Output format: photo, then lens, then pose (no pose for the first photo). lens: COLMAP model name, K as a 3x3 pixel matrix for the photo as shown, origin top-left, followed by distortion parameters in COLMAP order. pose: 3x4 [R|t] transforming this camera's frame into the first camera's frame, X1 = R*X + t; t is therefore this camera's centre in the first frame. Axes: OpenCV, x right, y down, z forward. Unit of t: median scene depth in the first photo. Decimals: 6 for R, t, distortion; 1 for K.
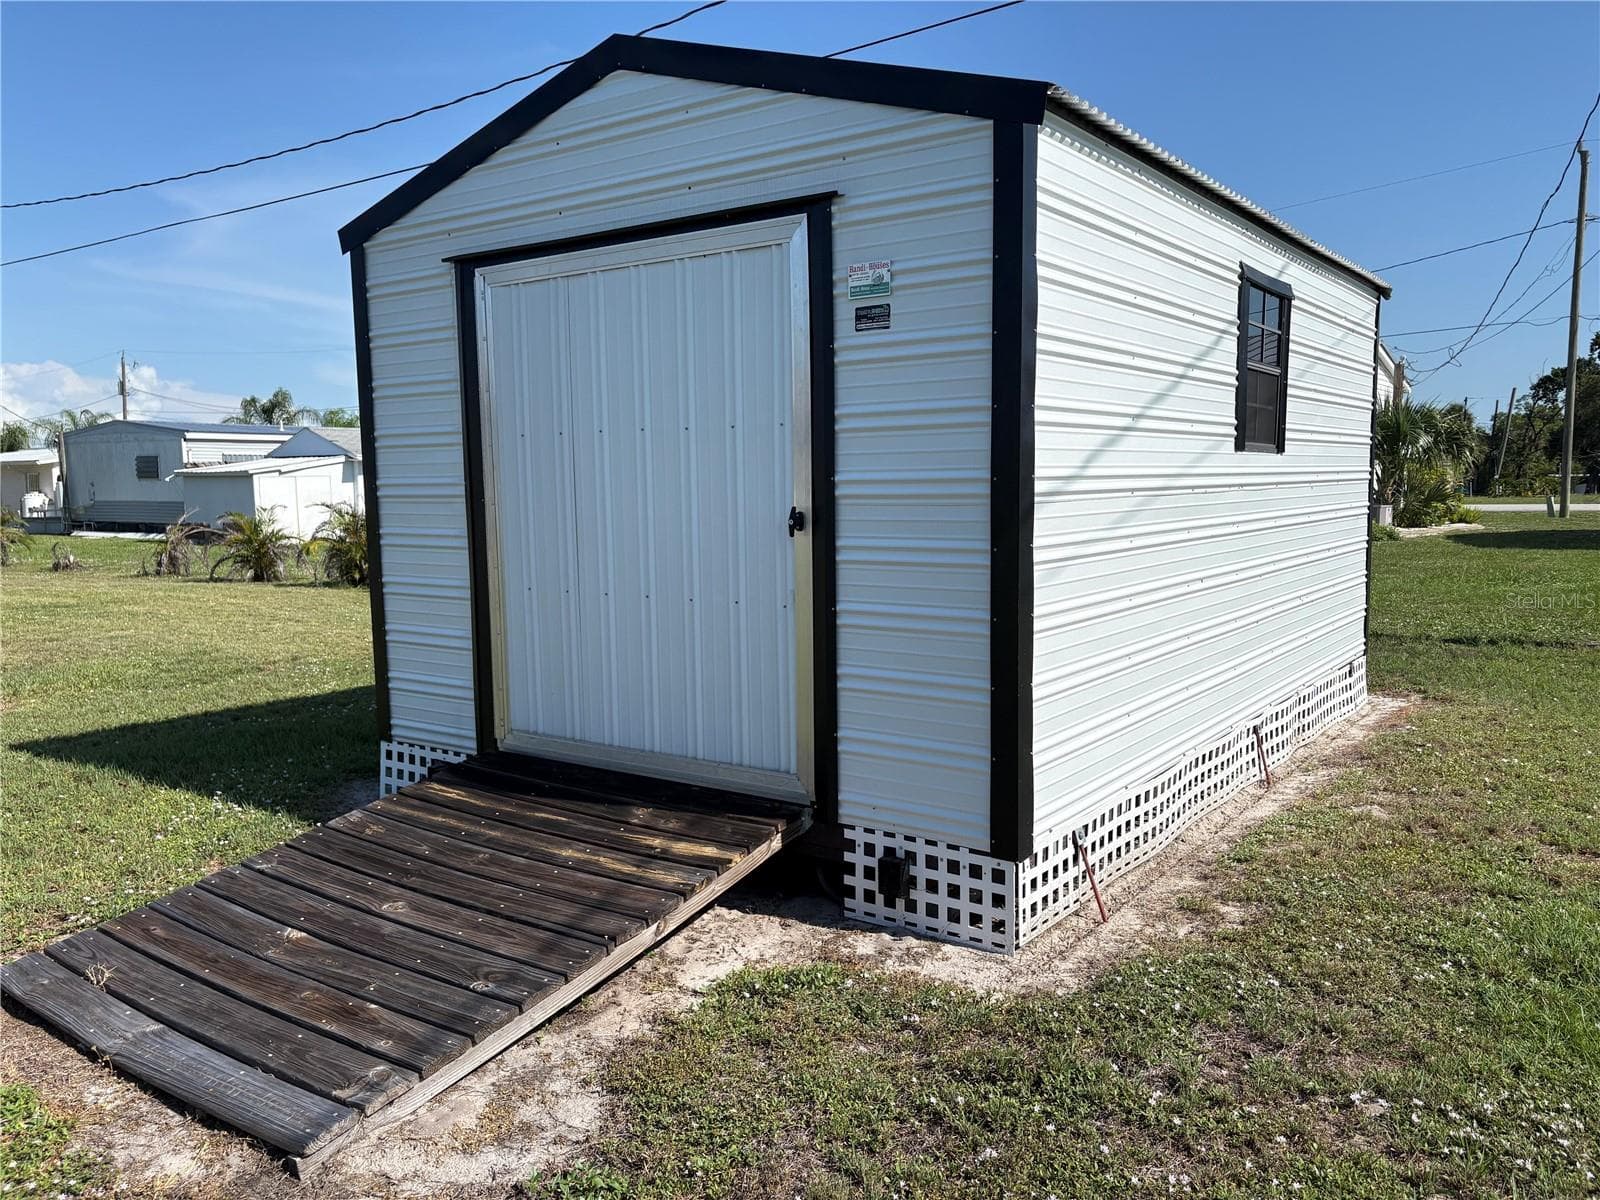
lens RADIAL K [[1204.2, 0, 800.0], [0, 1204.2, 600.0], [0, 0, 1]] dist [0.060266, -0.000498]
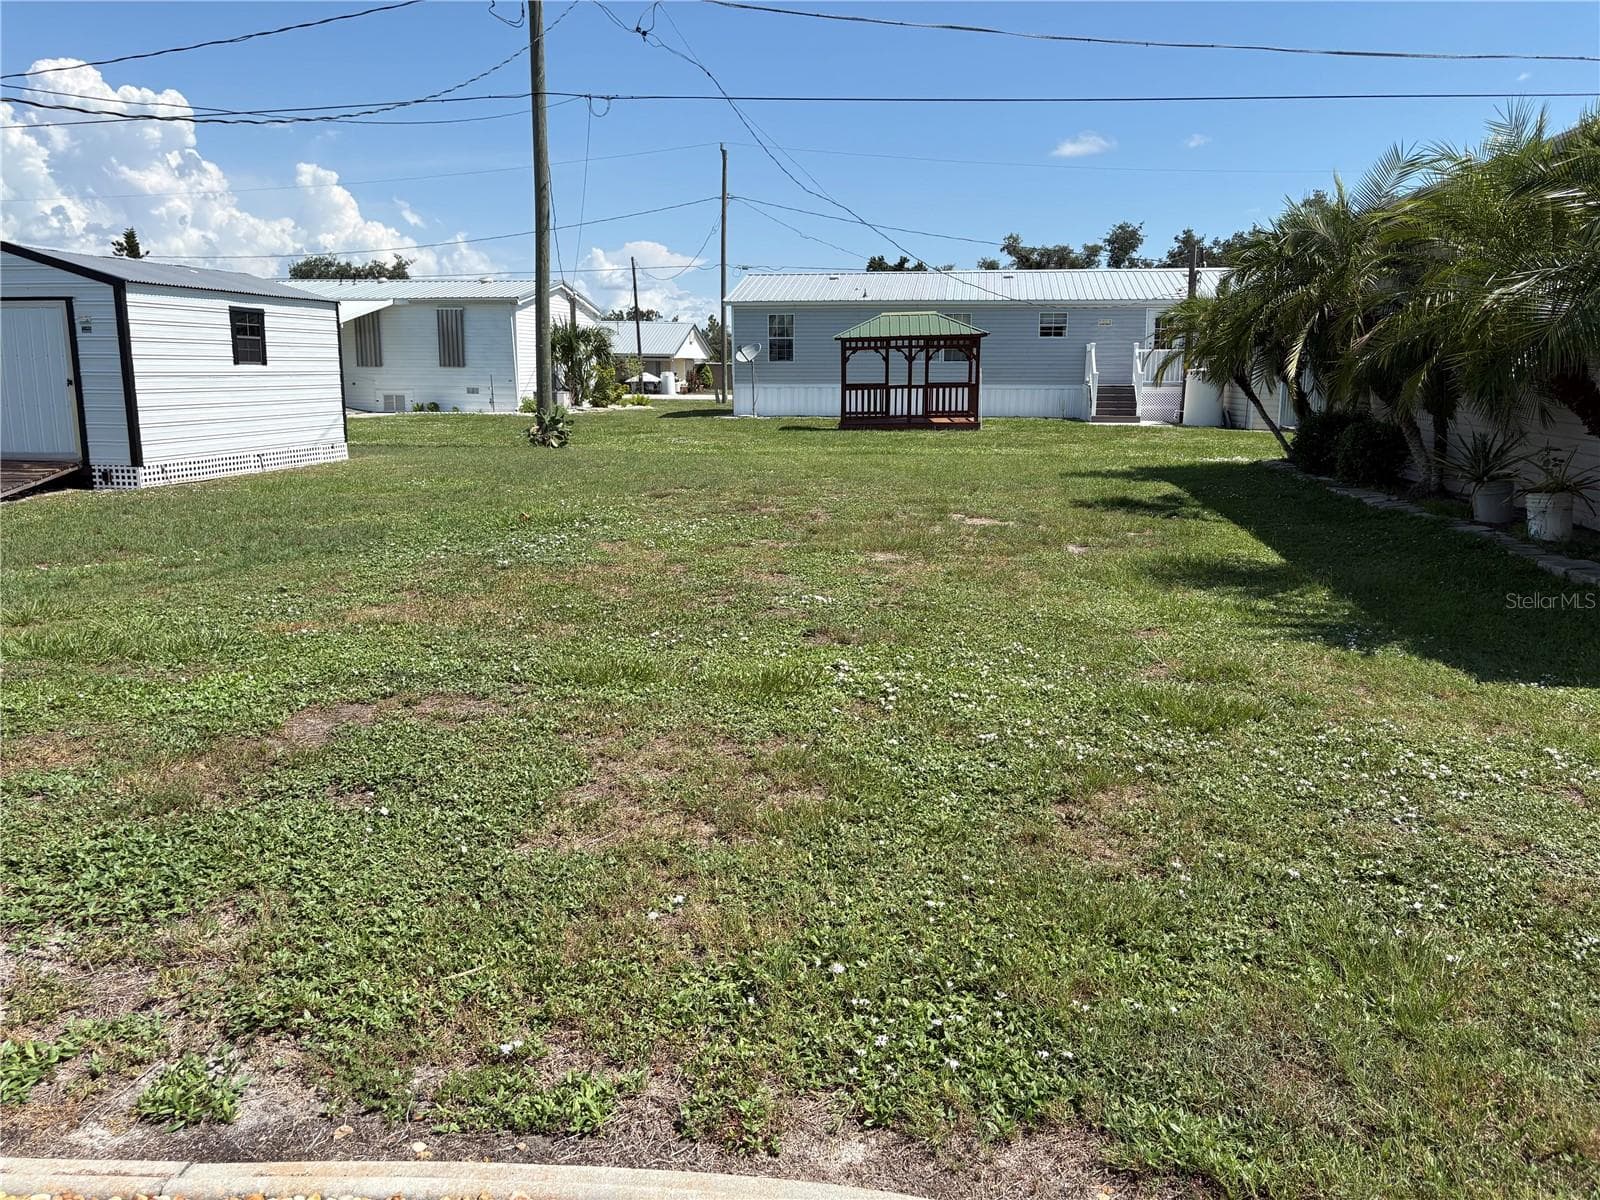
lens RADIAL K [[1217.9, 0, 800.0], [0, 1217.9, 600.0], [0, 0, 1]] dist [0.027669, -0.003271]
pose [[0.888697, -0.066901, 0.453588, 0.237758], [0.026792, 0.995184, 0.094289, 0.310442], [-0.457712, -0.071641, 0.886210, -3.499339]]
